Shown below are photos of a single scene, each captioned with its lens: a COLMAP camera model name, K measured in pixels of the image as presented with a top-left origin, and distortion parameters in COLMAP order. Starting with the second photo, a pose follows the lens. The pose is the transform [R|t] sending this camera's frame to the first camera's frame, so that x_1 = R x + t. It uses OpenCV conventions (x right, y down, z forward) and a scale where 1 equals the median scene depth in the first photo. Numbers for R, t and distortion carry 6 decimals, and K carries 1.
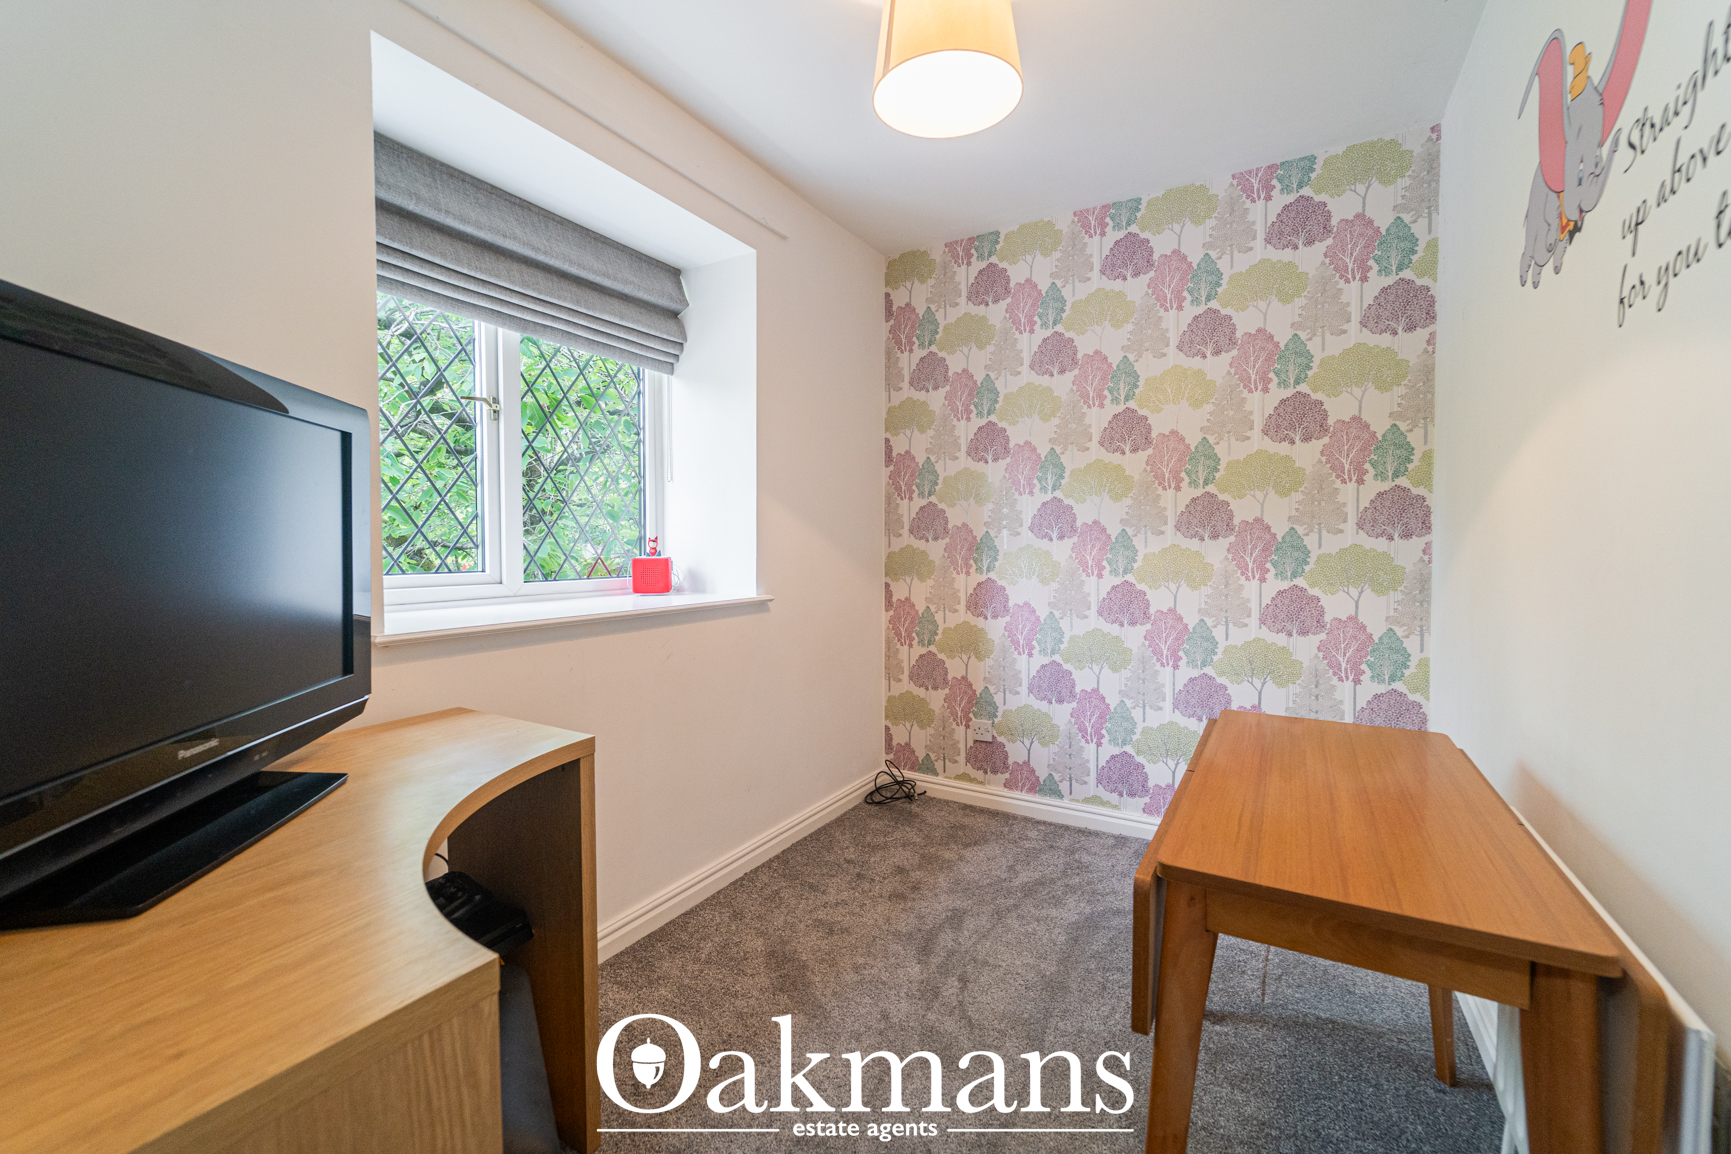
lens RADIAL K [[711.6, 0, 861.3], [0, 711.6, 566.6], [0, 0, 1]] dist [0.001012, 0.000011]
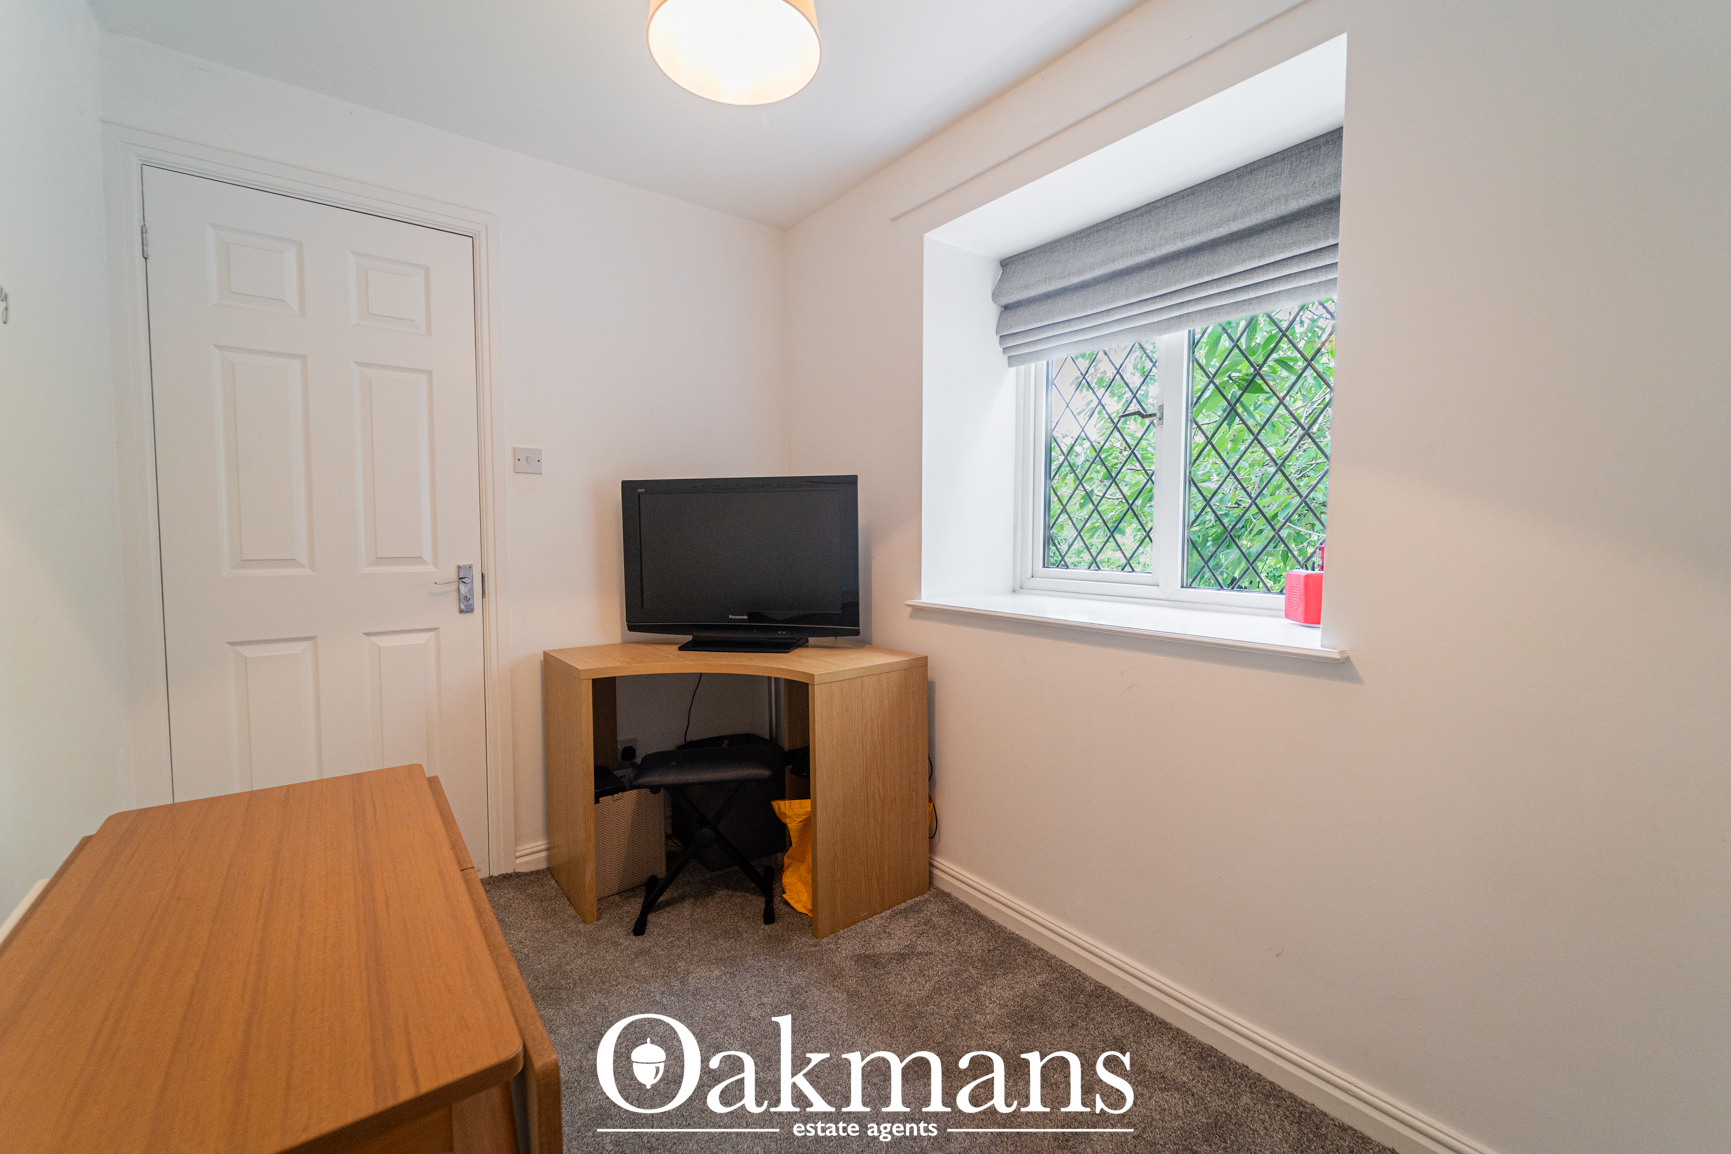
lens RADIAL K [[695.2, 0, 861.6], [0, 695.2, 572.2], [0, 0, 1]] dist [-0.003229, -0.000520]
pose [[-0.368601, 0.052387, -0.928111, 0.578705], [-0.032696, 0.997062, 0.069264, -0.052402], [0.929013, 0.055876, -0.365805, 0.968647]]
